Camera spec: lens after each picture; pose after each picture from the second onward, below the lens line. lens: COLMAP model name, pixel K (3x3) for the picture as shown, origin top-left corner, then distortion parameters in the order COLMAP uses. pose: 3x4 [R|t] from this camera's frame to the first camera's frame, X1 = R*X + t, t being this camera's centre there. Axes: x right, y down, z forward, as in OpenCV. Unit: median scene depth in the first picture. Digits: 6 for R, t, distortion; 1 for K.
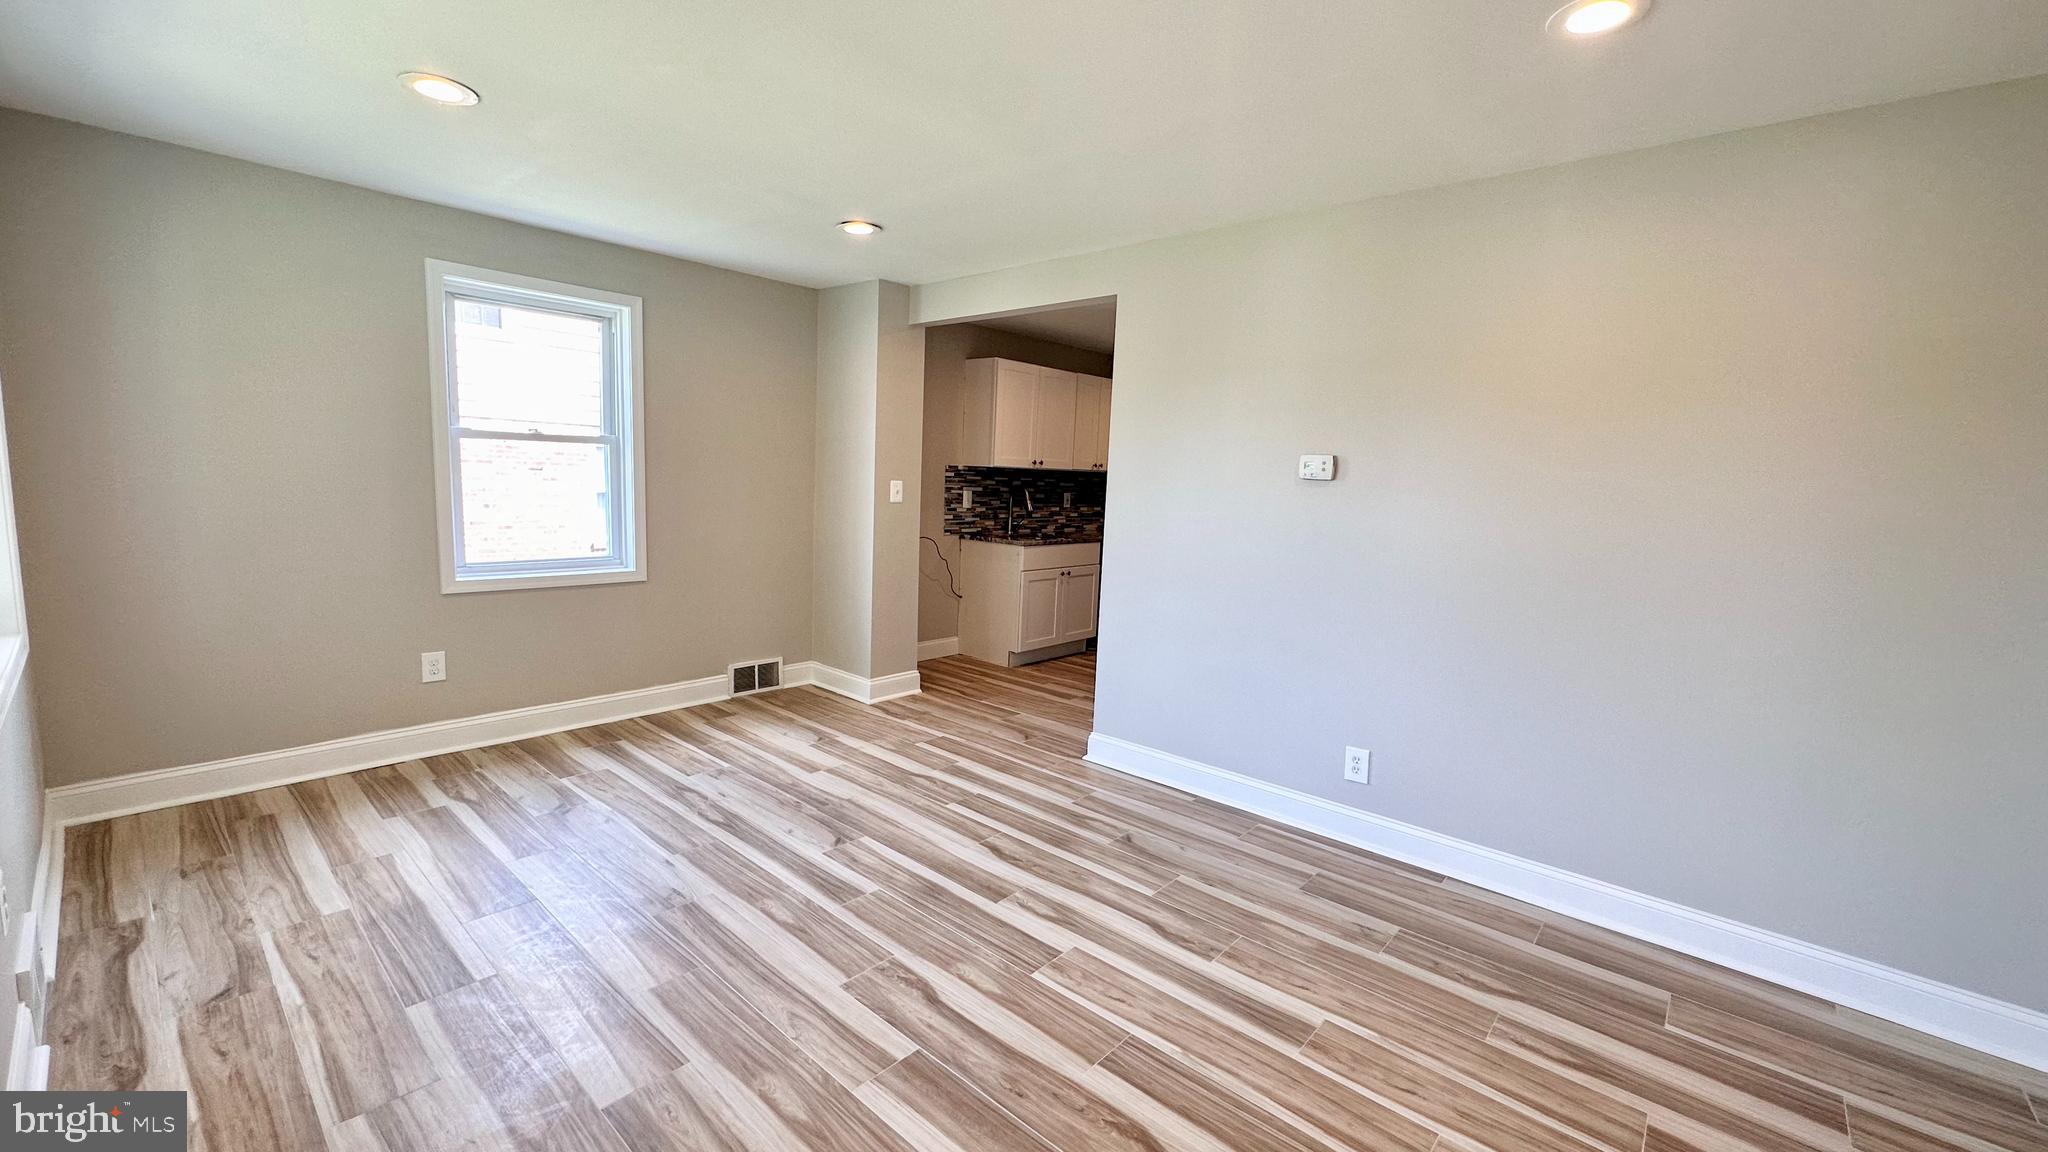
lens RADIAL K [[816.6, 0, 1023.8], [0, 816.6, 572.7], [0, 0, 1]] dist [-0.006387, 0.001662]
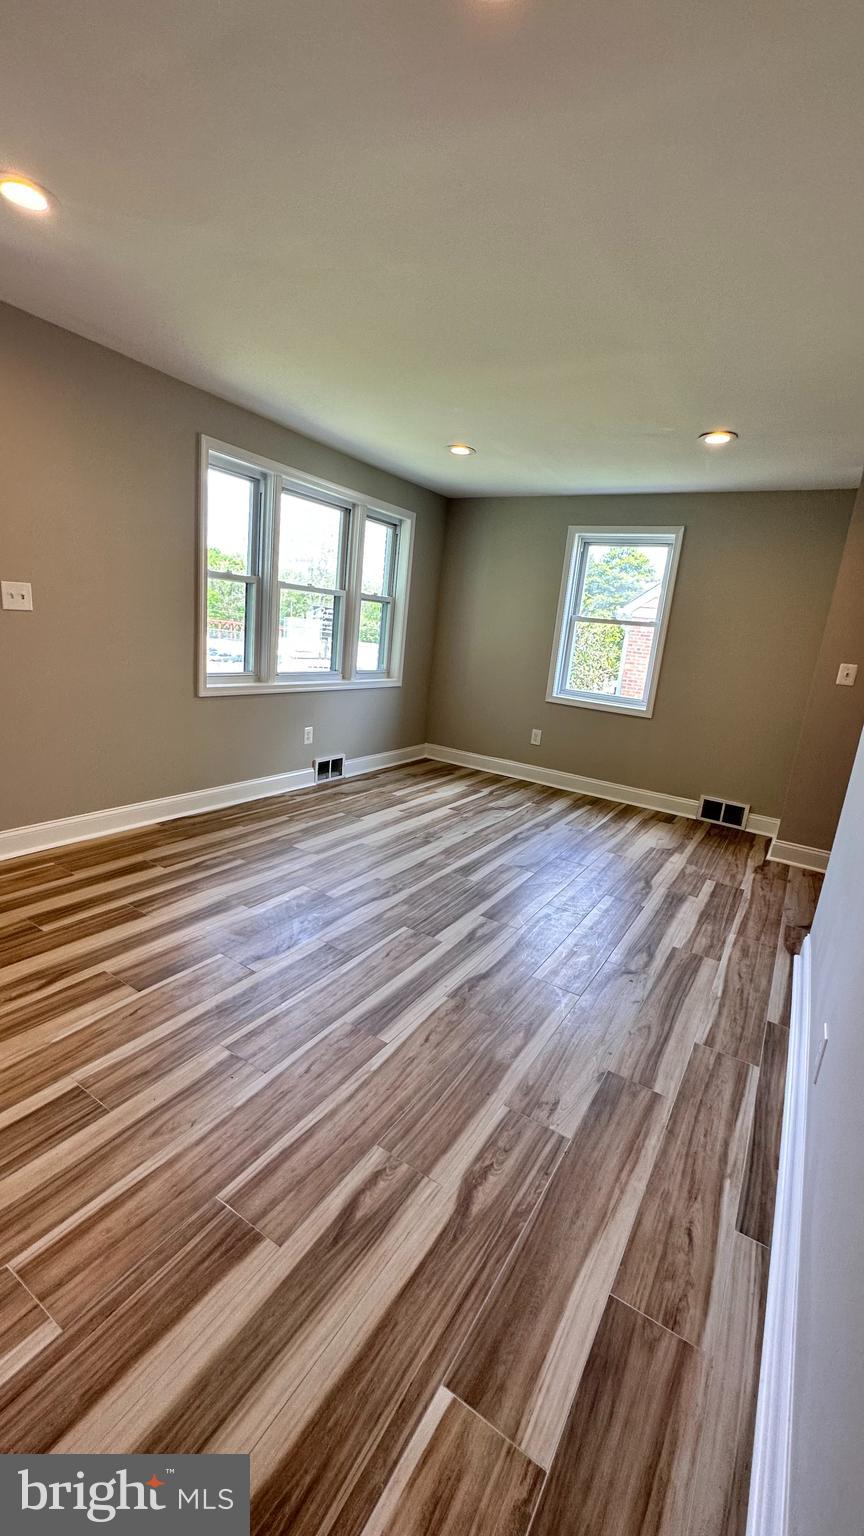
lens RADIAL K [[612.4, 0, 431.7], [0, 612.4, 765.6], [0, 0, 1]] dist [-0.006387, 0.001662]
pose [[0.168079, 0.200622, -0.965142, 0.731784], [-0.206949, 0.964434, 0.164435, -0.010137], [0.963806, 0.172098, 0.203620, 0.499463]]
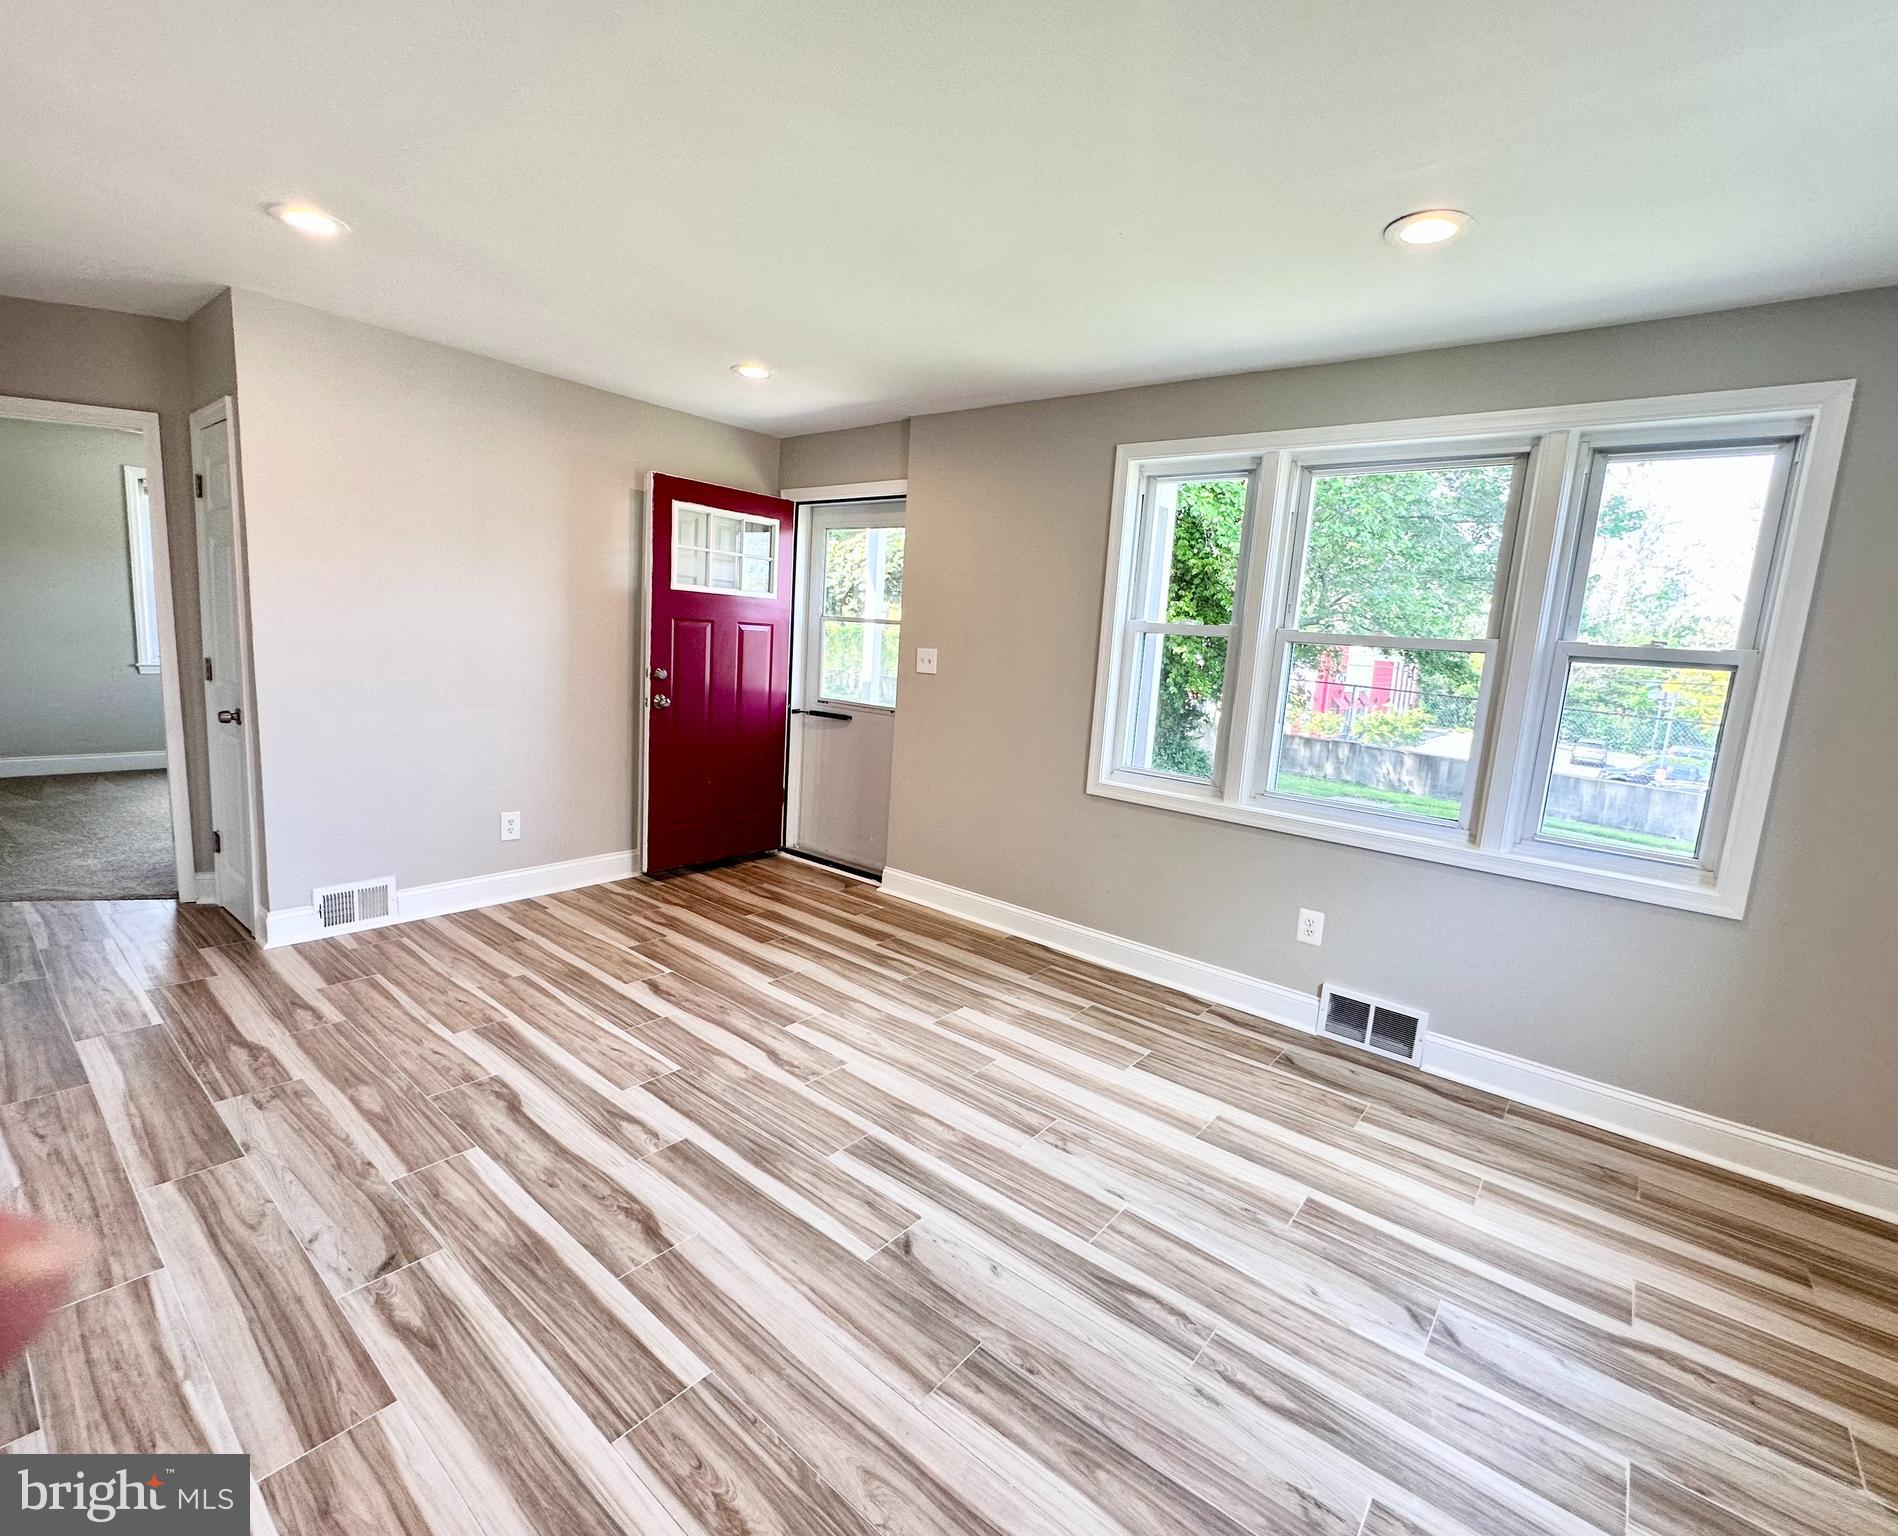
lens RADIAL K [[863.8, 0, 946.7], [0, 863.8, 769.7], [0, 0, 1]] dist [-0.004182, 0.001250]
pose [[-0.993556, -0.097874, -0.057160, -0.163145], [-0.109819, 0.956059, 0.271829, -0.173564], [0.028043, 0.276354, -0.960647, 1.349502]]
